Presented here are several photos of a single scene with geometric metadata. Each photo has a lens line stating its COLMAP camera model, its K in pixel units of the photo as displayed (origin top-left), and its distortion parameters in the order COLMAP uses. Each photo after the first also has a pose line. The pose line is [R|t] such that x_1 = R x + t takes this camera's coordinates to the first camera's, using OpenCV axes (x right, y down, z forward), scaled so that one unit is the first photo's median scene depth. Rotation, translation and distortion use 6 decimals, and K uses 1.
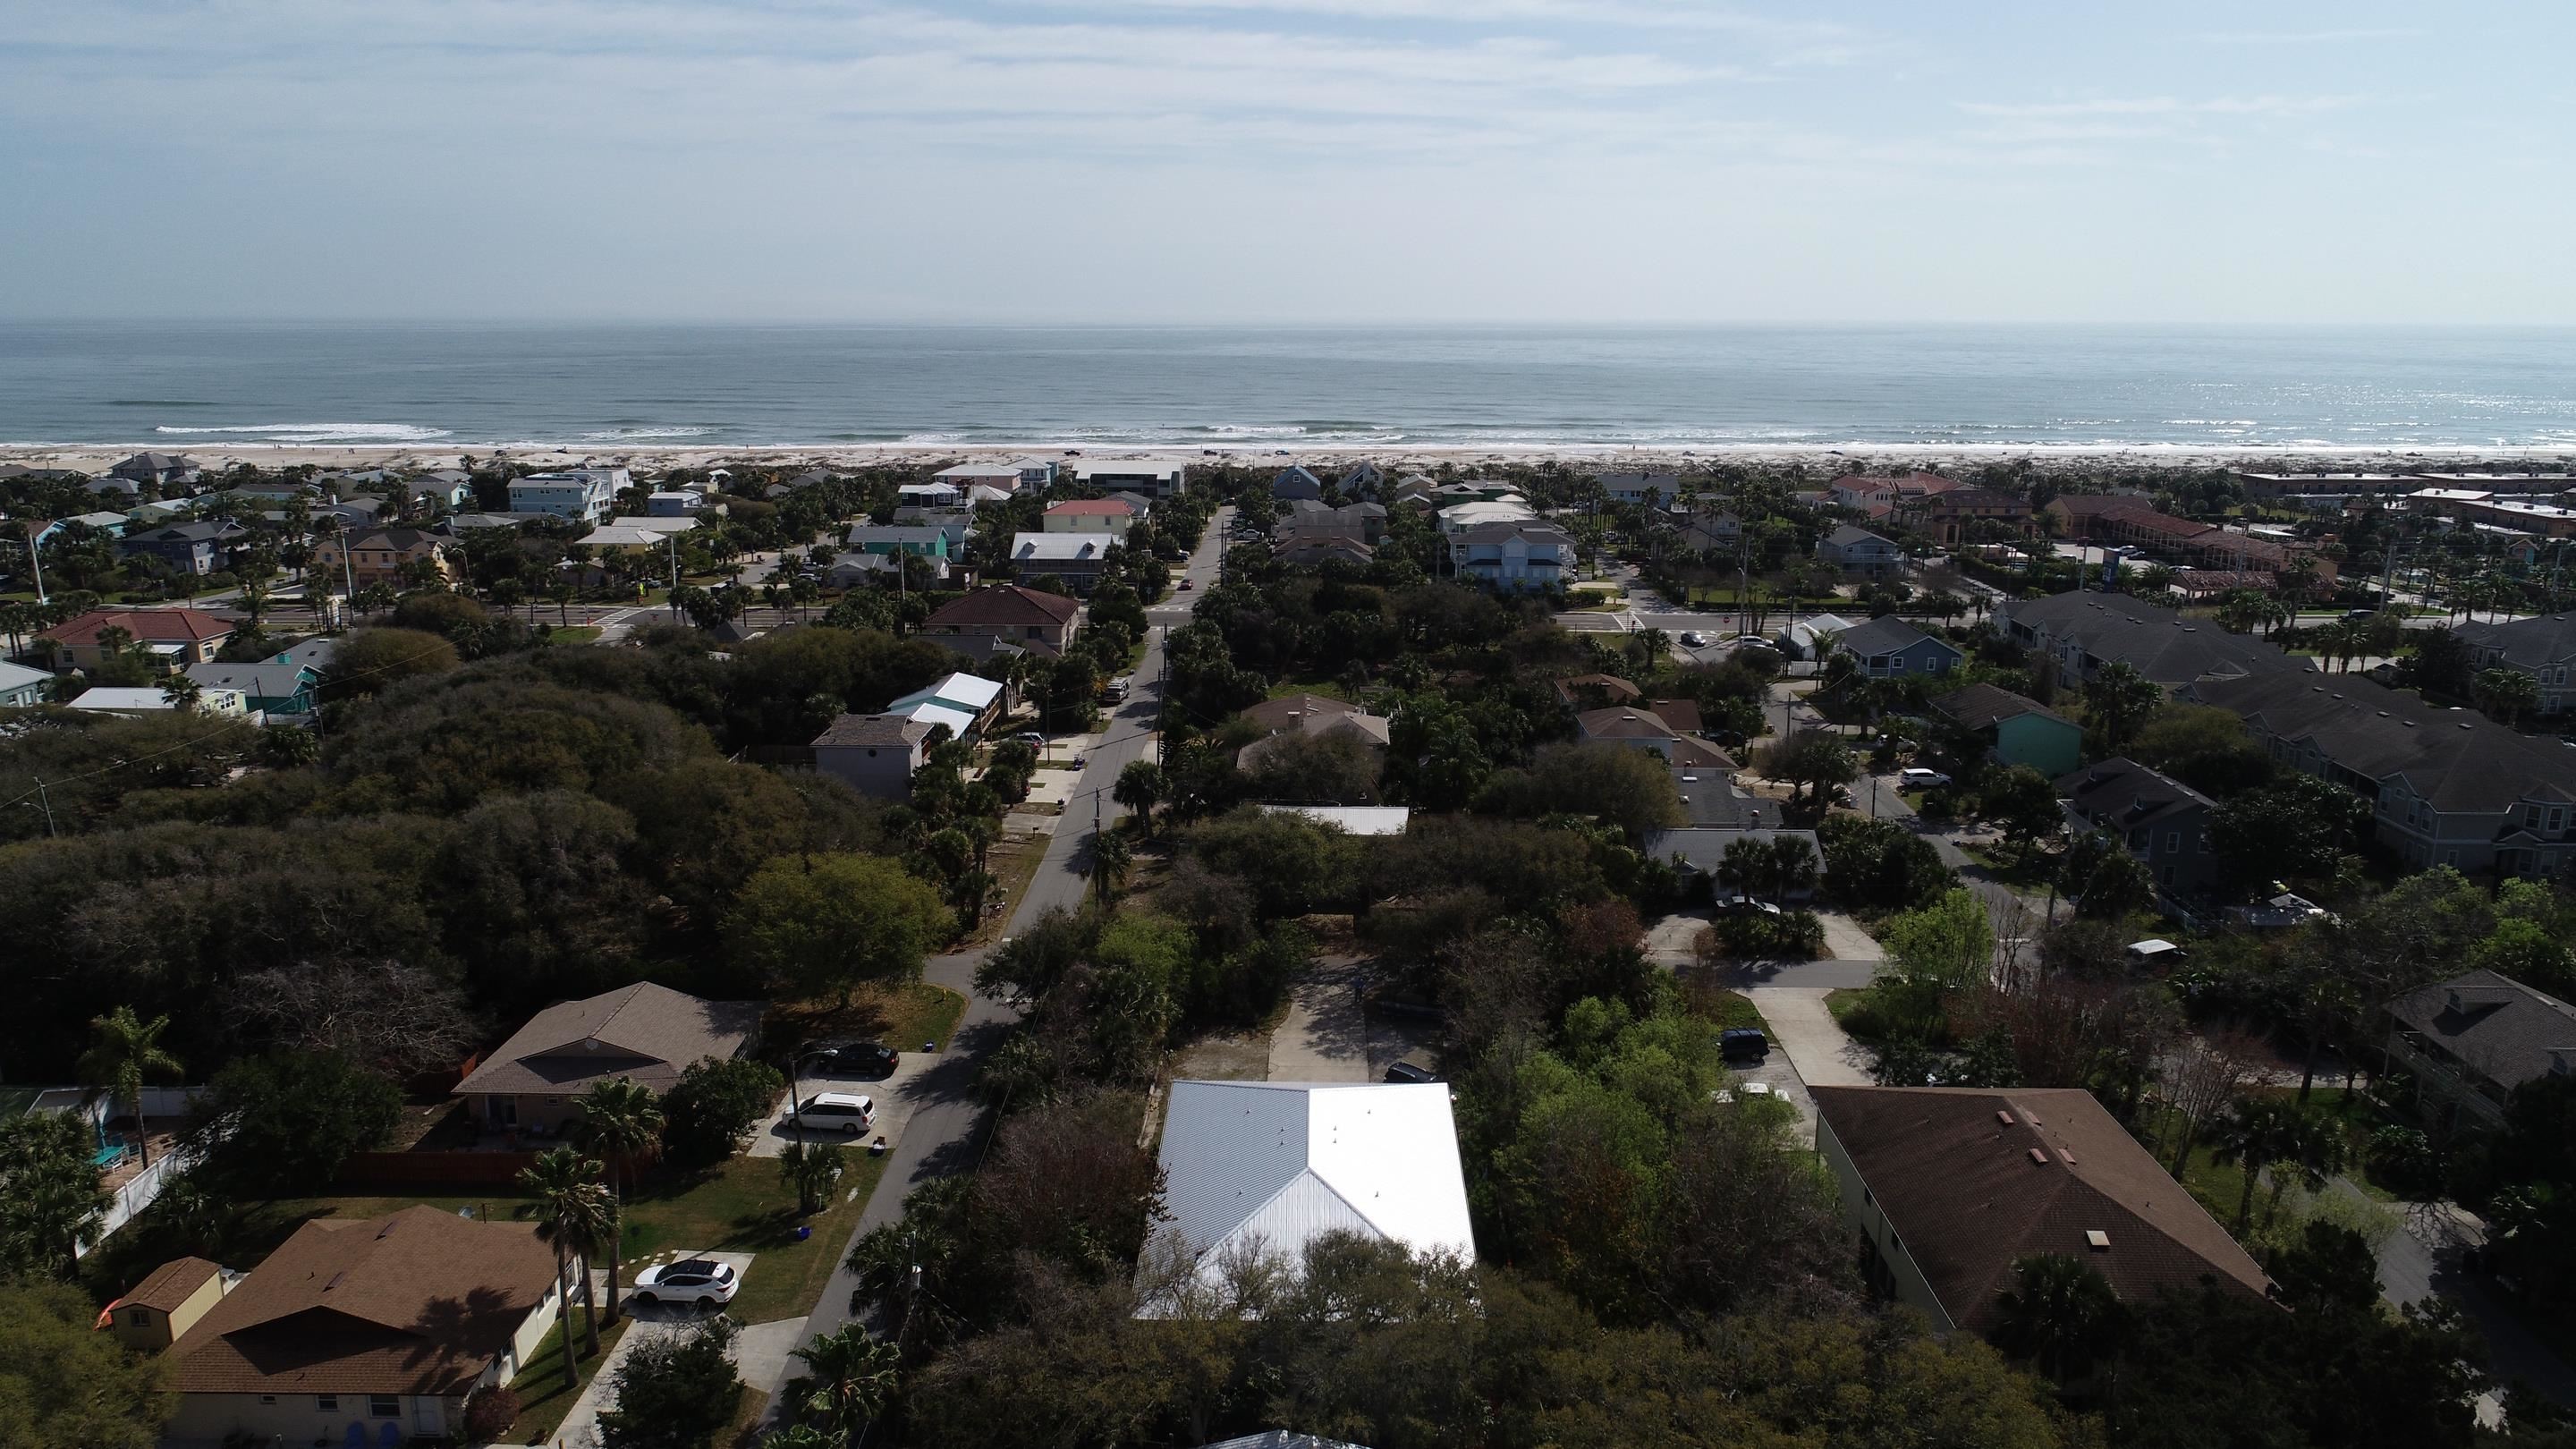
lens RADIAL K [[1733.2, 0, 1291.0], [0, 1733.2, 727.6], [0, 0, 1]] dist [0.001946, -0.004442]
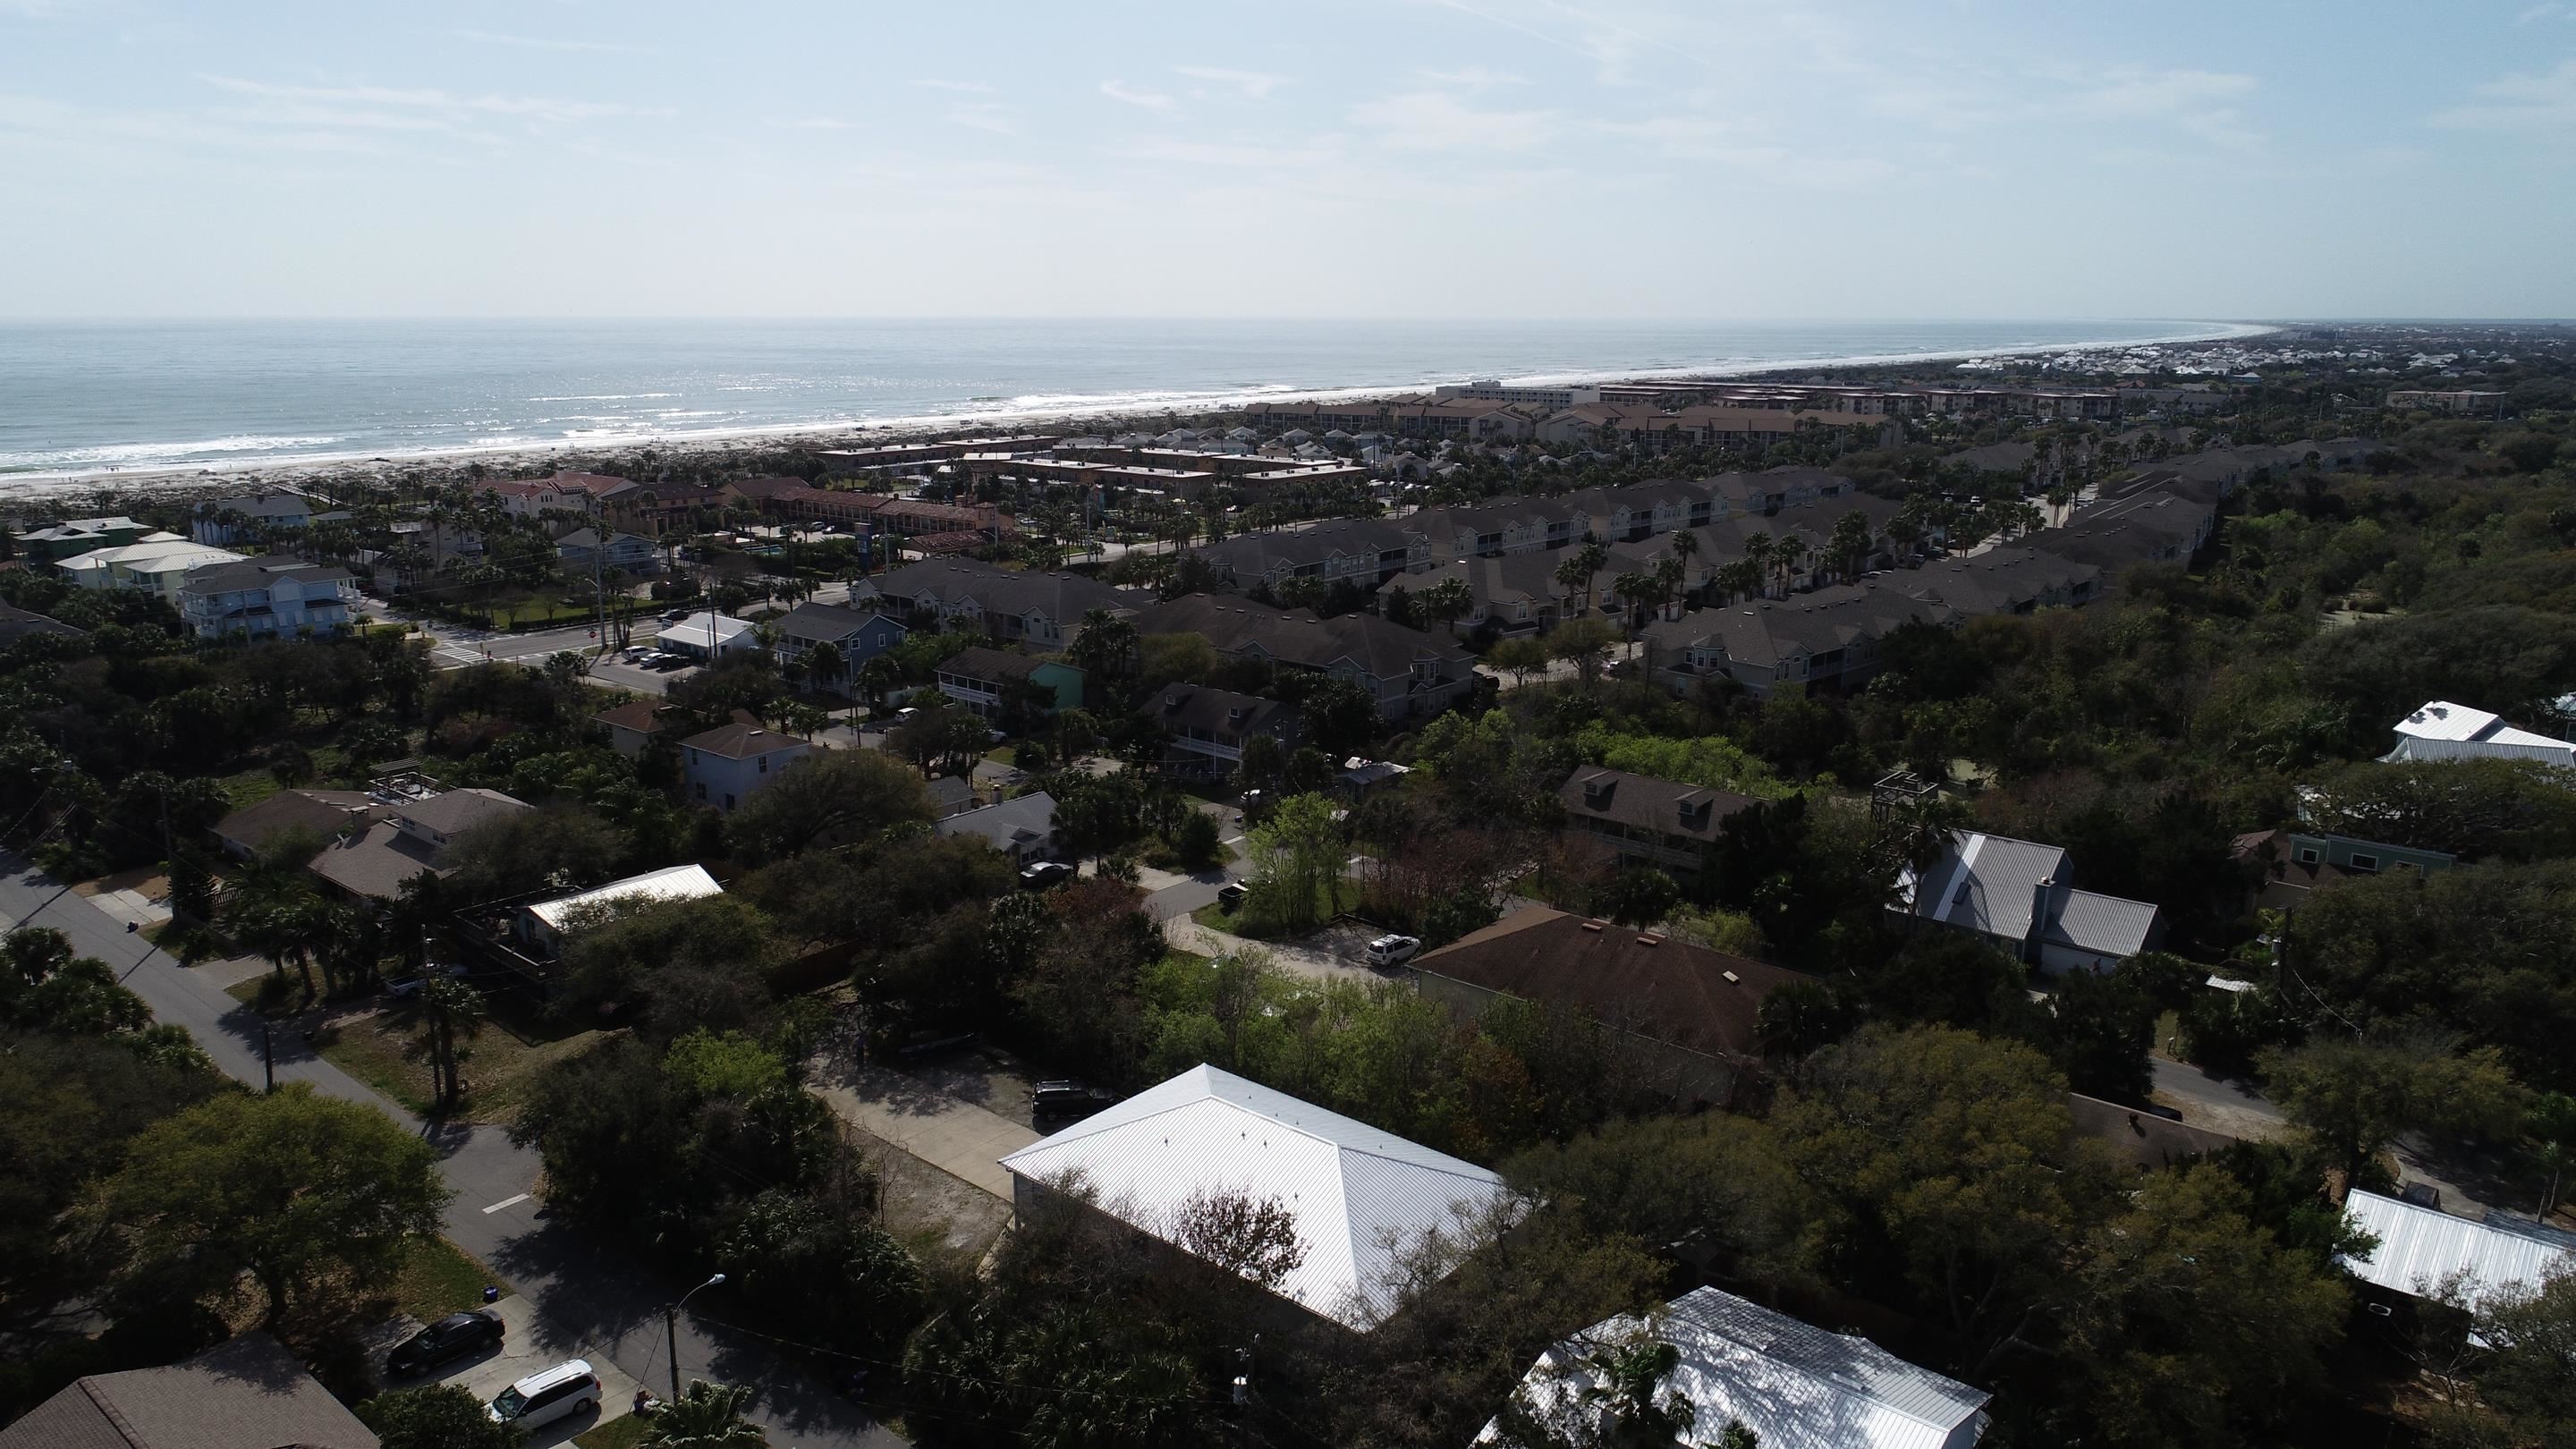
lens RADIAL K [[1733.2, 0, 1303.8], [0, 1733.2, 725.8], [0, 0, 1]] dist [0.001946, -0.004442]
pose [[0.631083, -0.185103, 0.753307, -0.354242], [0.183217, 0.979205, 0.087121, -0.039412], [-0.753768, 0.083038, 0.651873, 0.159311]]
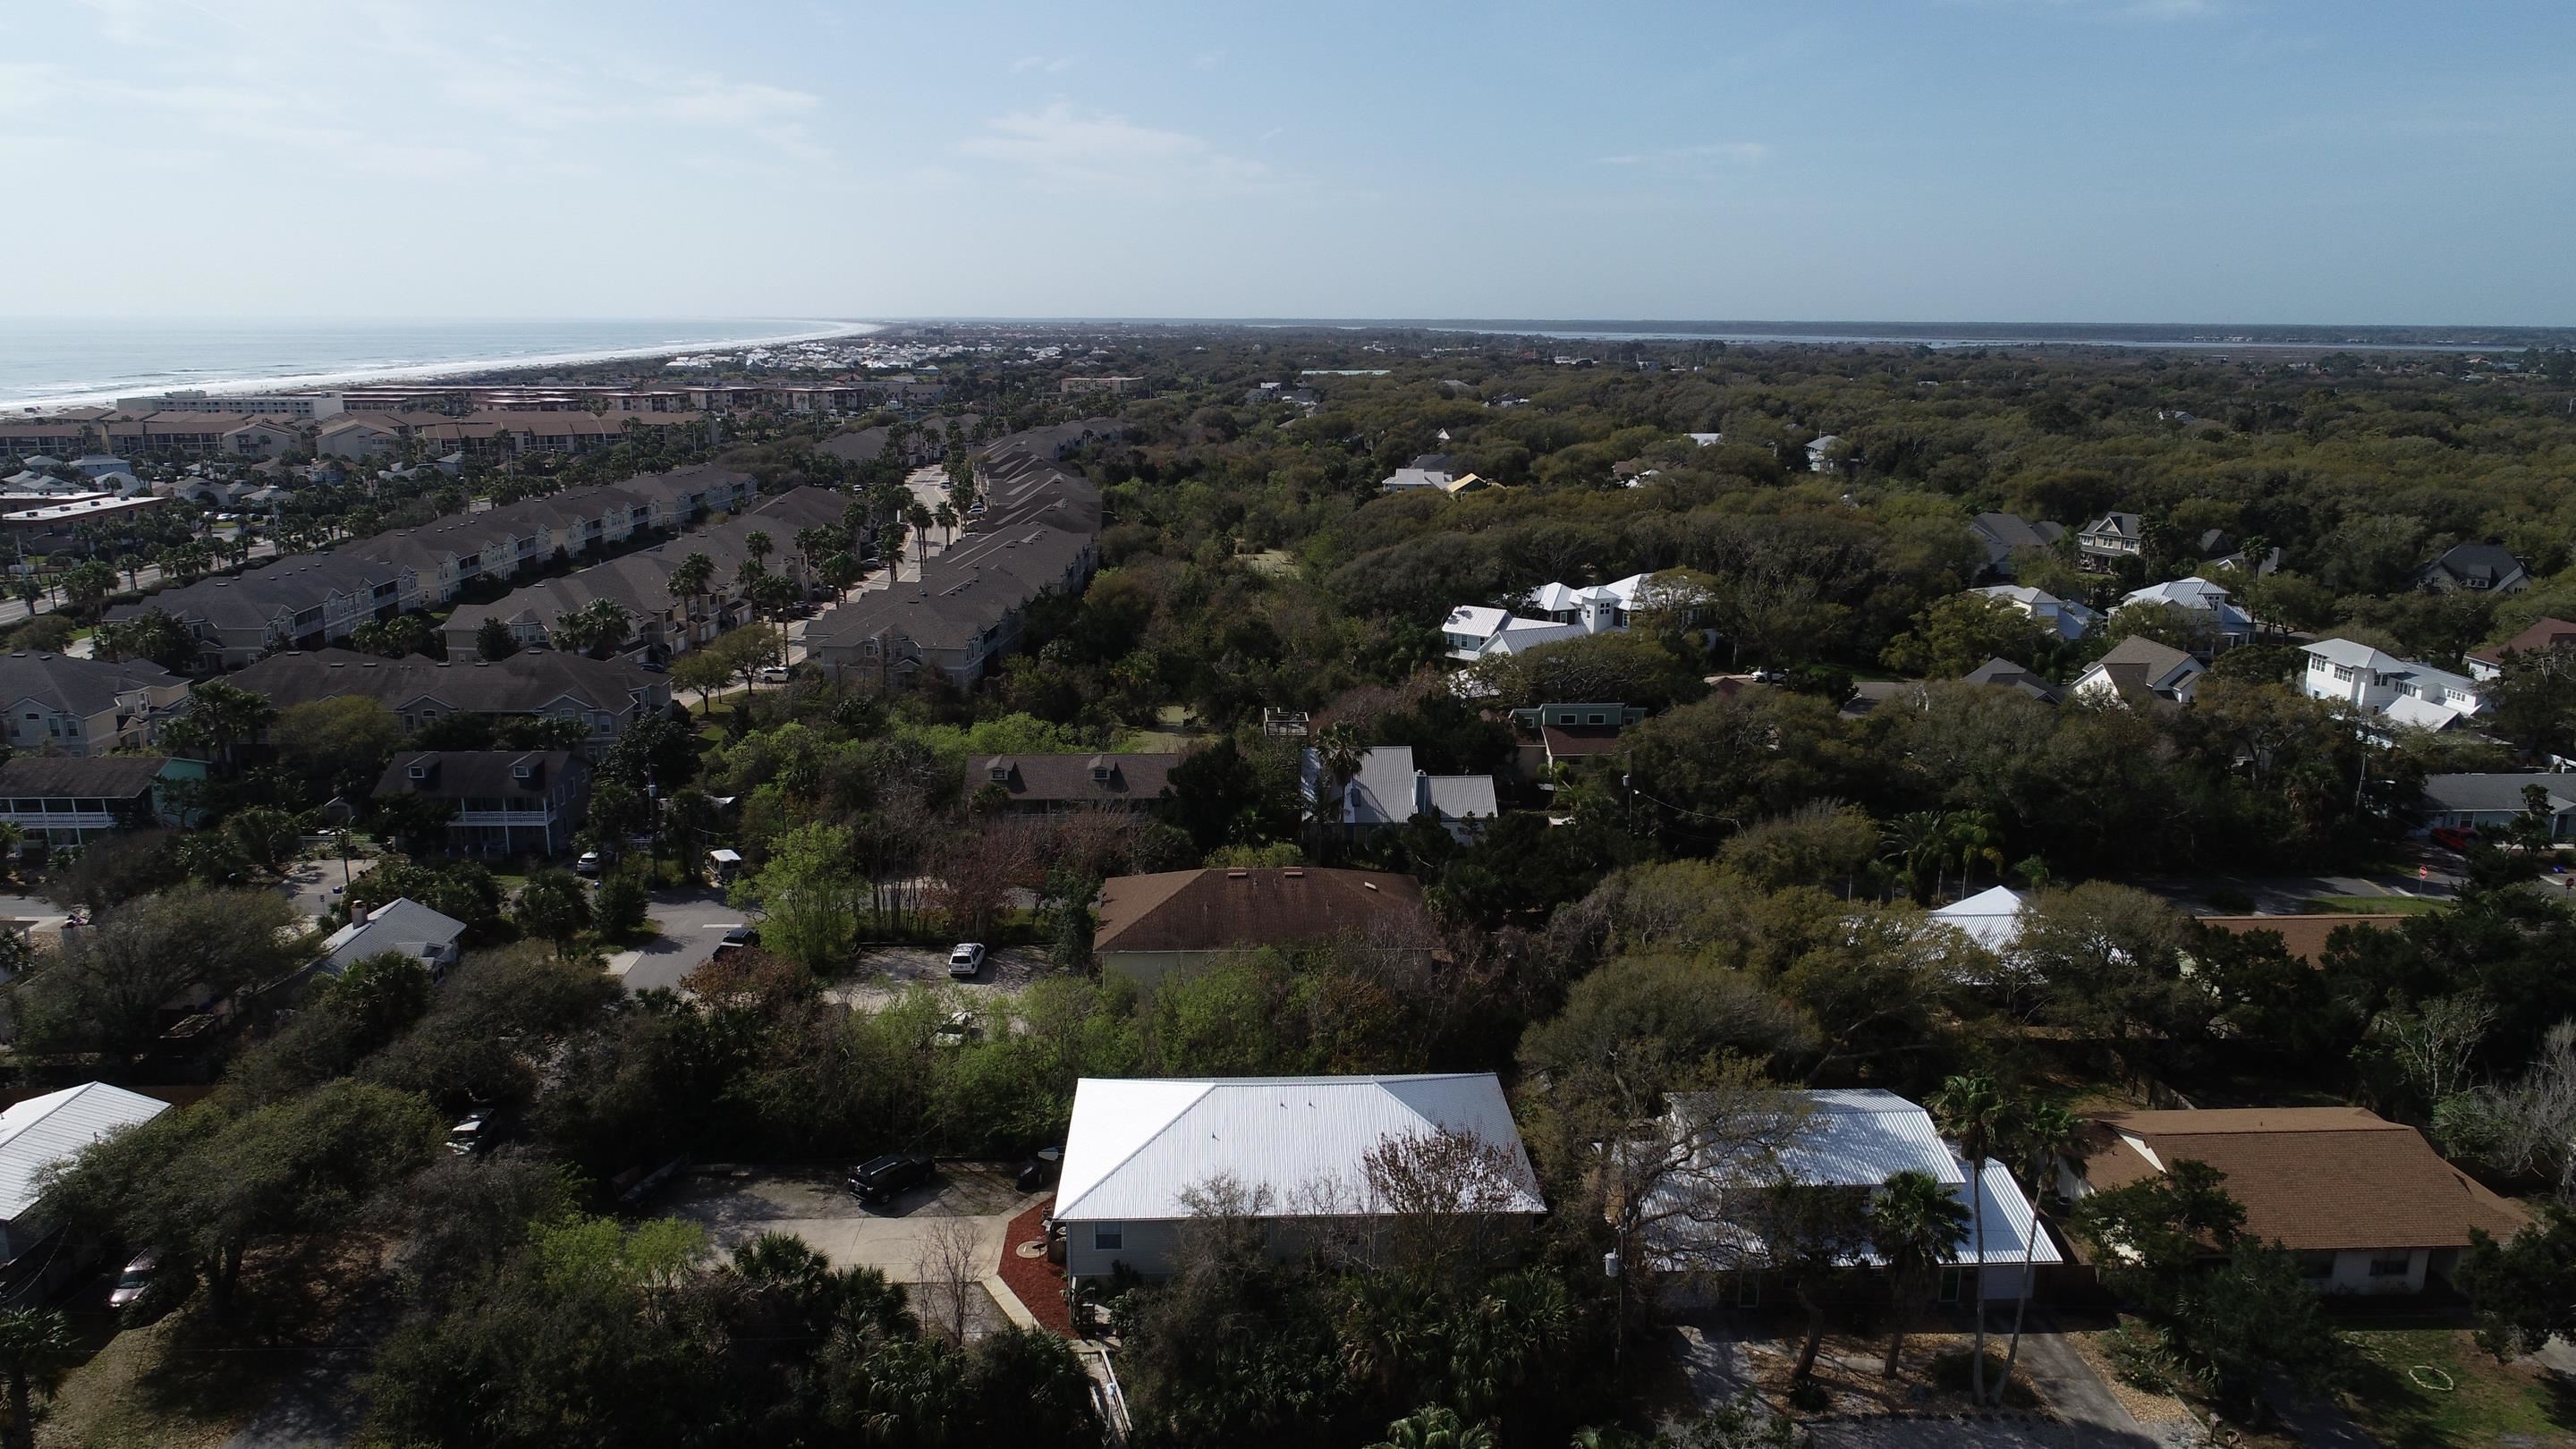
lens RADIAL K [[1733.2, 0, 1295.7], [0, 1733.2, 728.1], [0, 0, 1]] dist [0.001946, -0.004442]
pose [[-0.069732, -0.237319, 0.968926, -0.490176], [0.227046, 0.942023, 0.247070, -0.118329], [-0.971384, 0.237219, -0.011807, 0.493309]]
